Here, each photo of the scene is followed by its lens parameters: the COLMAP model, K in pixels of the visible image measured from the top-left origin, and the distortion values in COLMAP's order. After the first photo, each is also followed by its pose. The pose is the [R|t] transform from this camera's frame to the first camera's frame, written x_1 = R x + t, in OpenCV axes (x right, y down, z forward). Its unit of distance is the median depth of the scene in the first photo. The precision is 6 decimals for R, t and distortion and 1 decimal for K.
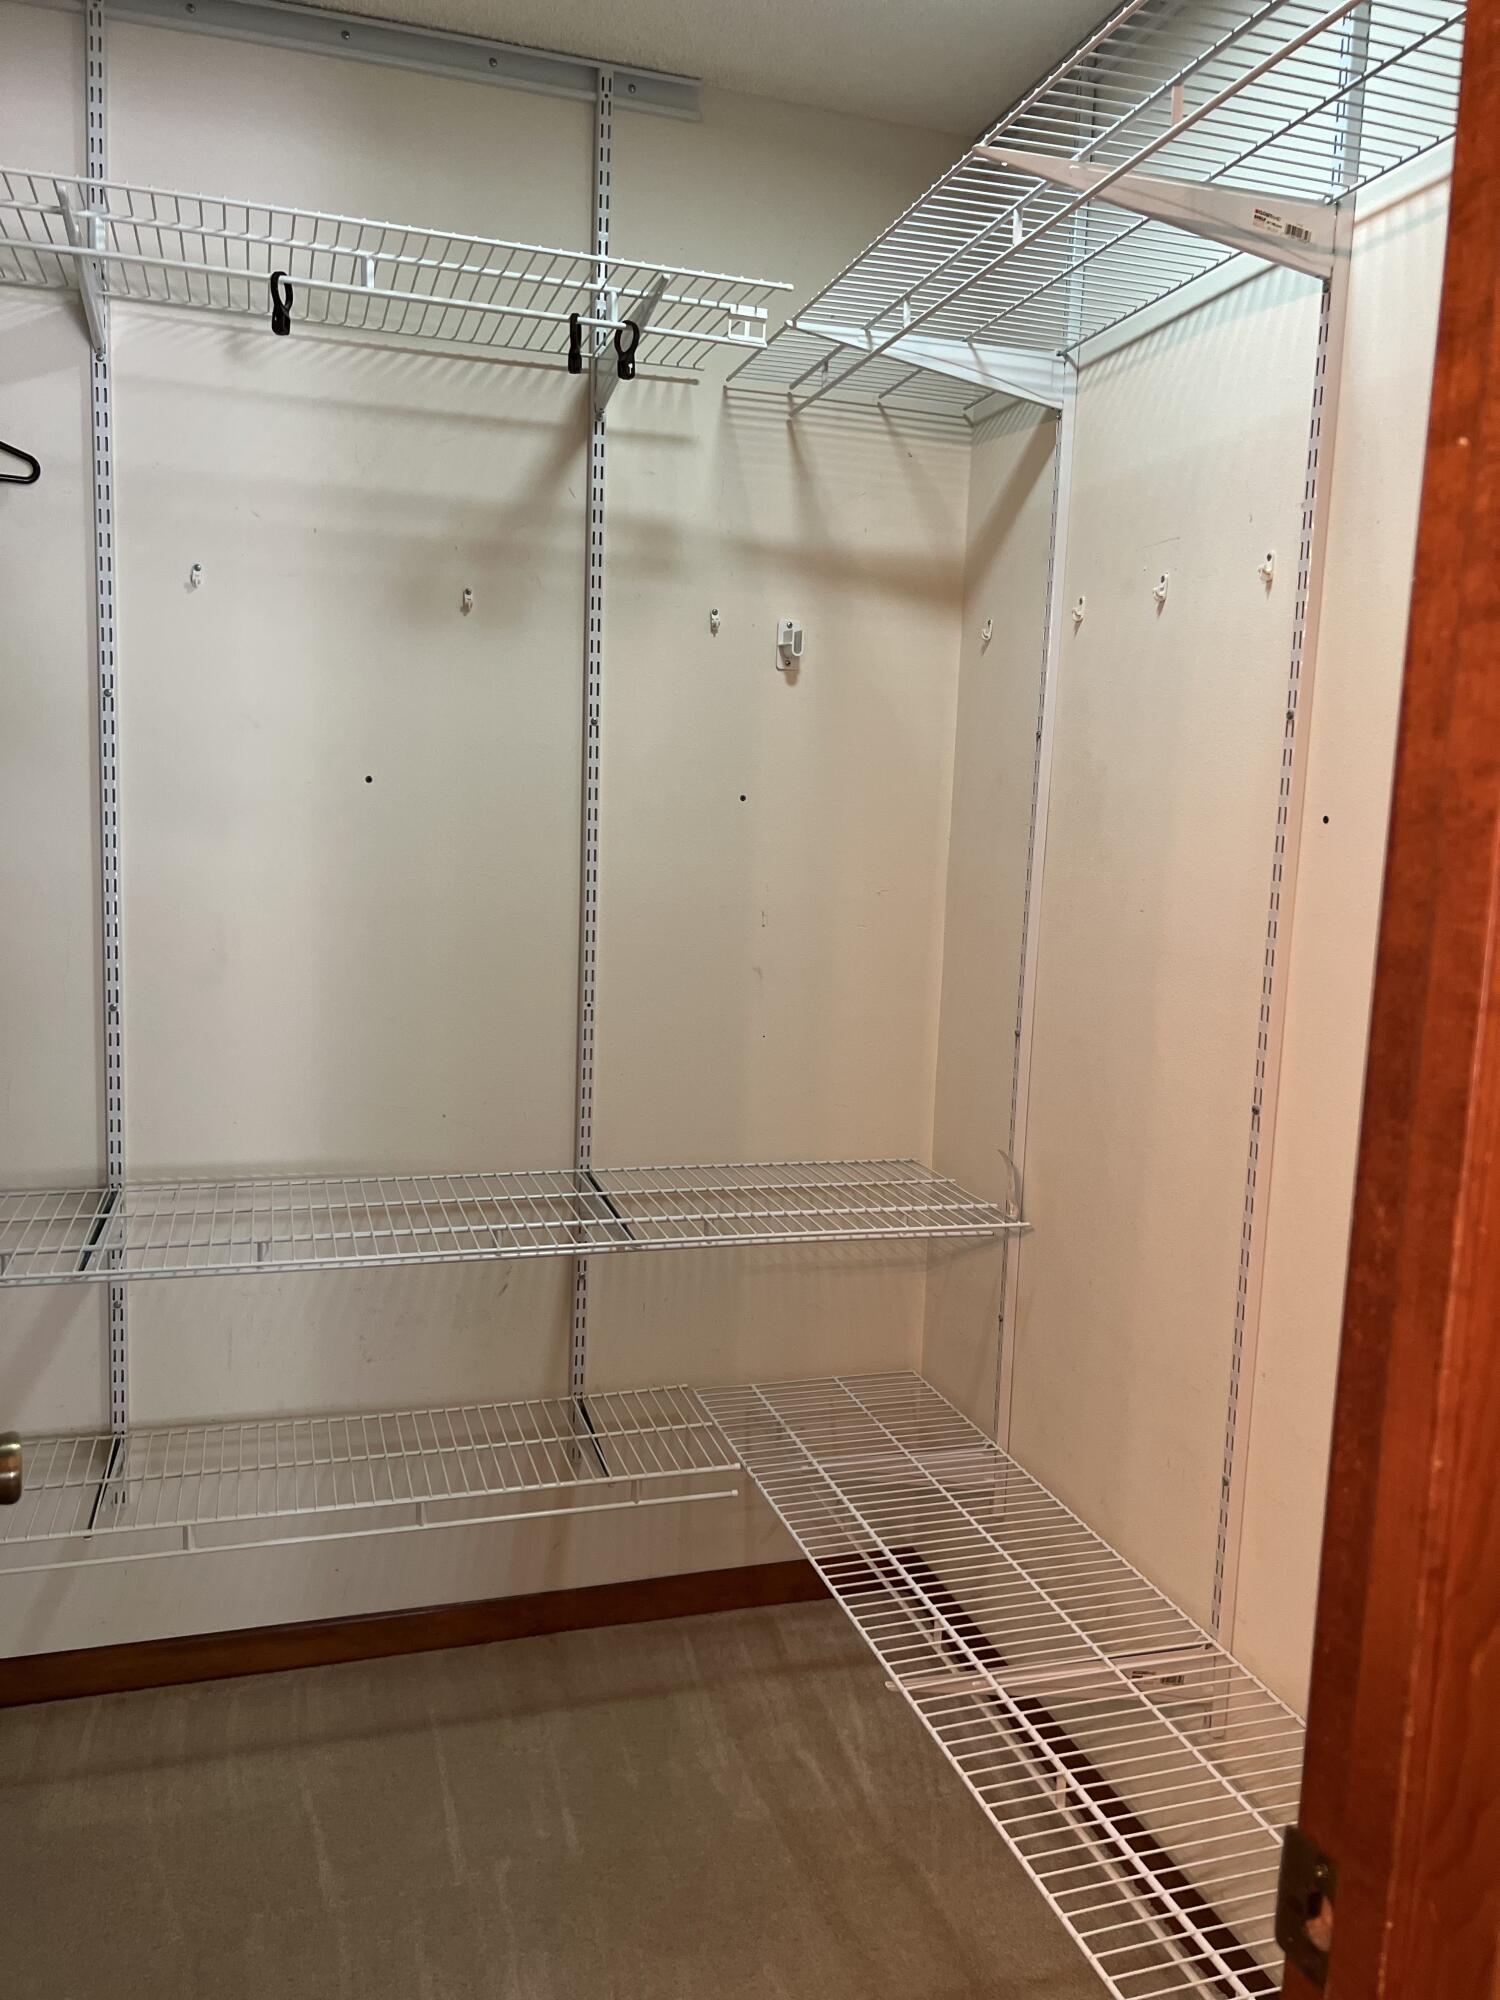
lens RADIAL K [[1508.2, 0, 749.6], [0, 1508.2, 1006.4], [0, 0, 1]] dist [0.047831, -0.054696]
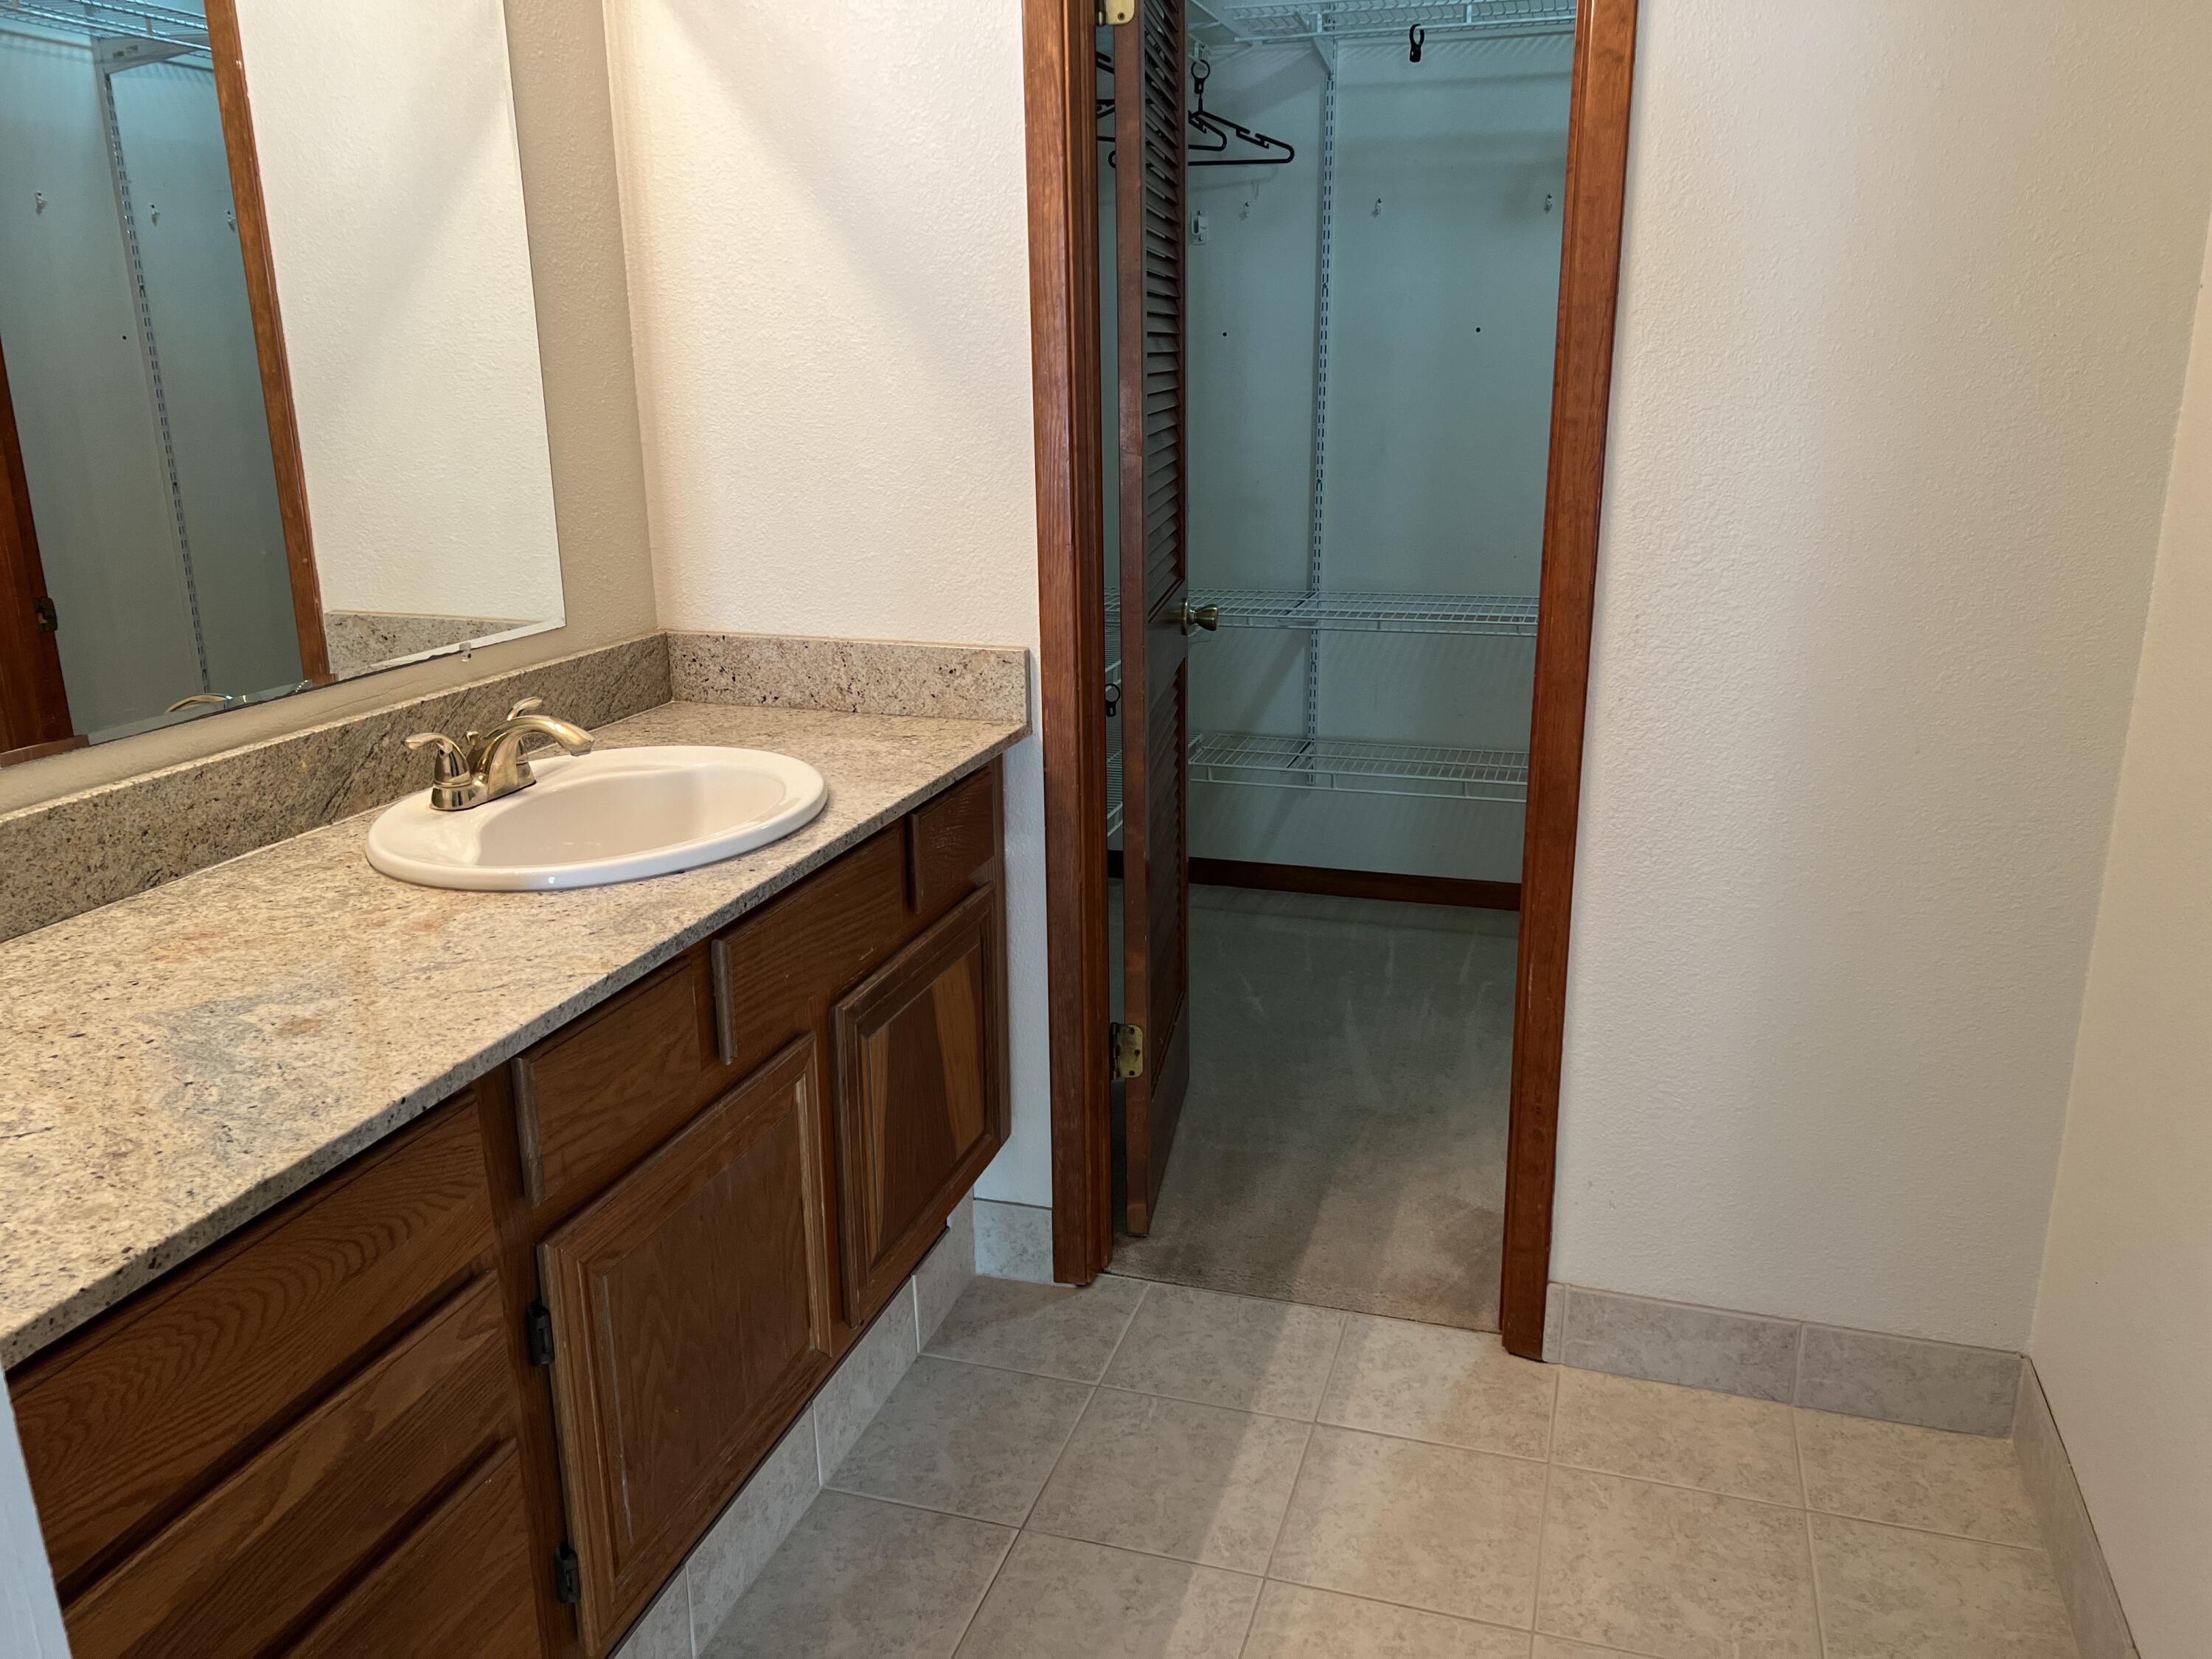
lens RADIAL K [[1668.0, 0, 1129.9], [0, 1668.0, 838.3], [0, 0, 1]] dist [0.047831, -0.054696]
pose [[0.834873, 0.113192, -0.538678, 0.467208], [-0.038058, 0.988156, 0.148656, 0.130642], [0.549125, -0.103608, 0.829293, -0.720114]]
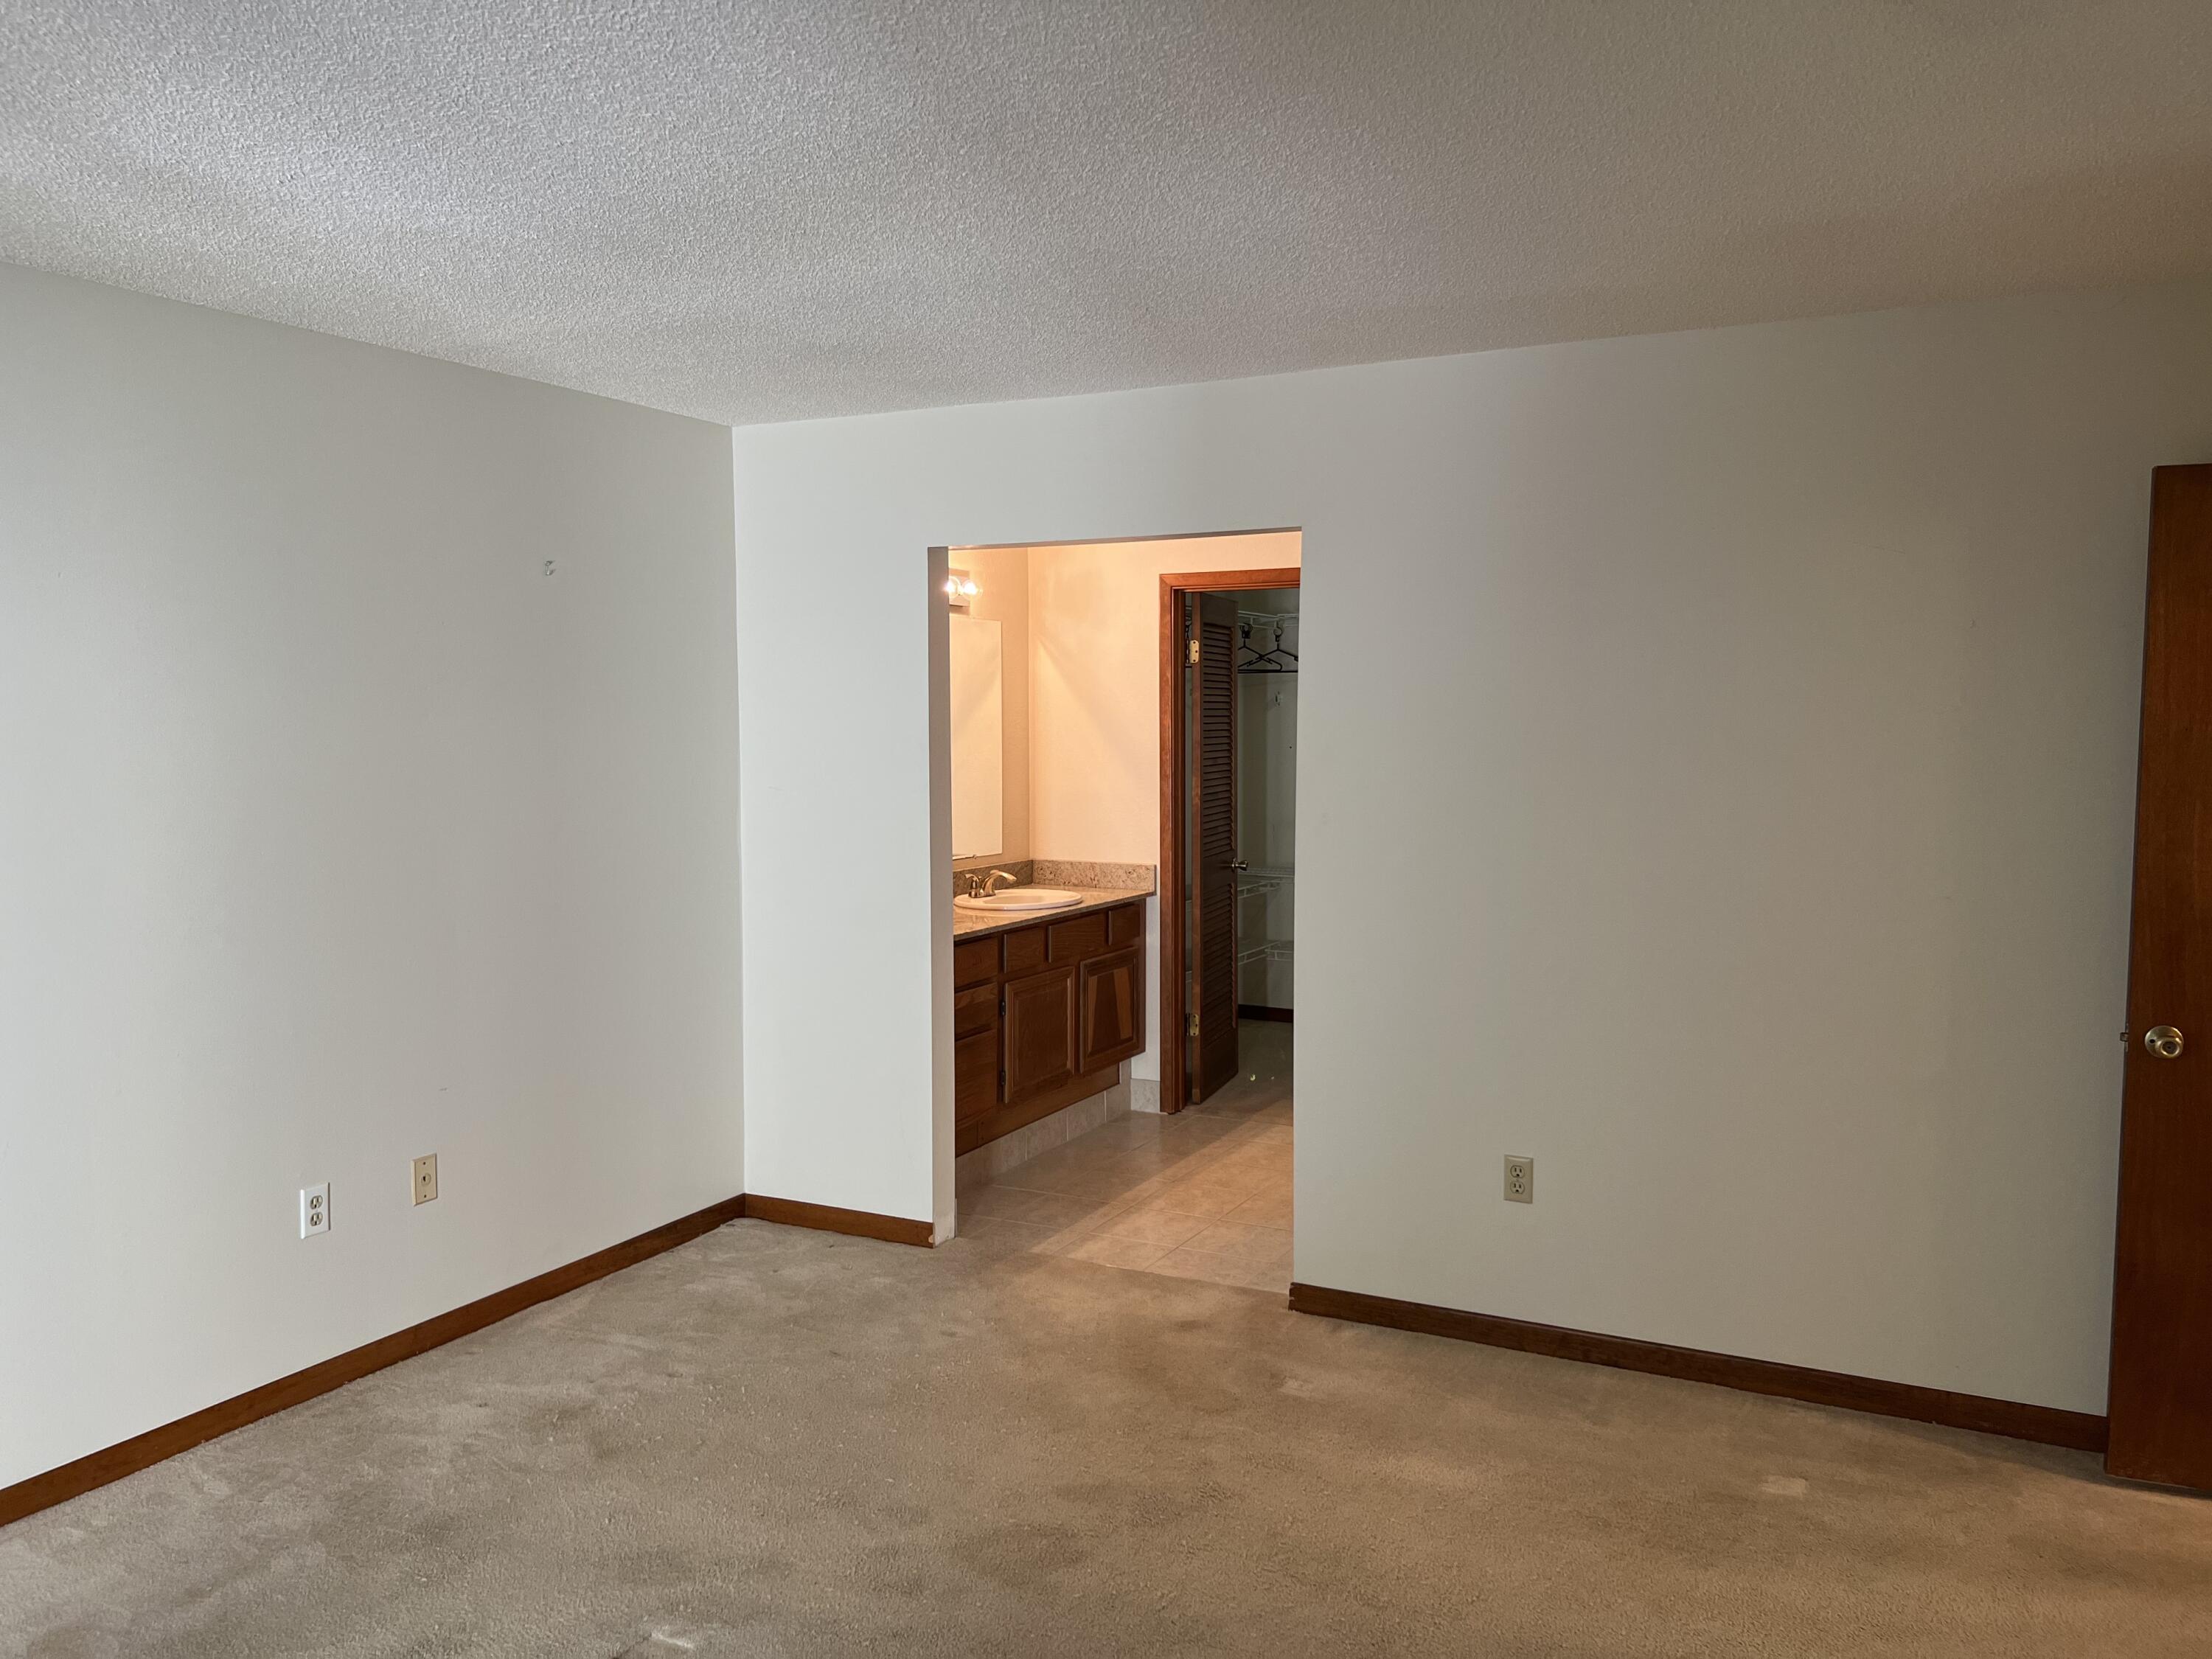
lens RADIAL K [[1668.0, 0, 1104.0], [0, 1668.0, 828.5], [0, 0, 1]] dist [0.047831, -0.054696]
pose [[0.715831, 0.012021, -0.698170, 3.083178], [-0.069953, 0.996057, -0.054572, 0.402253], [0.694760, 0.087903, 0.713849, -3.281196]]
